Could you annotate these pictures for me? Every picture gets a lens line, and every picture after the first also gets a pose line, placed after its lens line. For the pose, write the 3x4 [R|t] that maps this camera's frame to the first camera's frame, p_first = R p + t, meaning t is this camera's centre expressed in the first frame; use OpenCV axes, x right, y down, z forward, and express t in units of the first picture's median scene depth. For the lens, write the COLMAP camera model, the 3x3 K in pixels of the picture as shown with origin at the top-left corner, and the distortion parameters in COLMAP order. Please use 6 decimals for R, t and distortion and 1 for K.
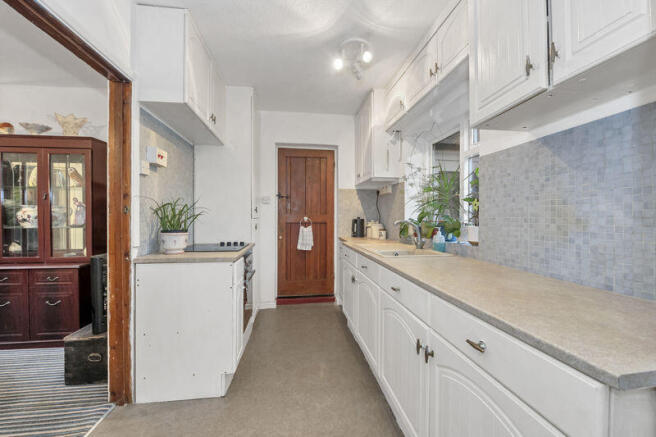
lens RADIAL K [[267.9, 0, 325.5], [0, 267.9, 212.8], [0, 0, 1]] dist [-0.016736, -0.000472]
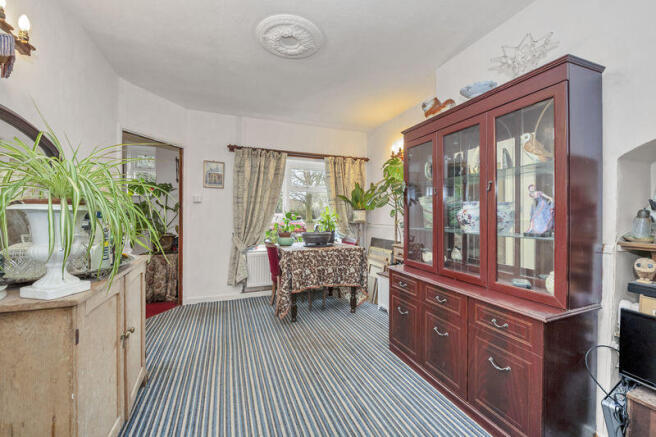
lens RADIAL K [[267.9, 0, 325.0], [0, 267.9, 215.0], [0, 0, 1]] dist [-0.016736, -0.000472]
pose [[0.226702, 0.008718, -0.973925, -0.490714], [-0.004365, 0.999959, 0.007935, 0.003530], [0.973954, 0.002452, 0.226731, 0.429668]]
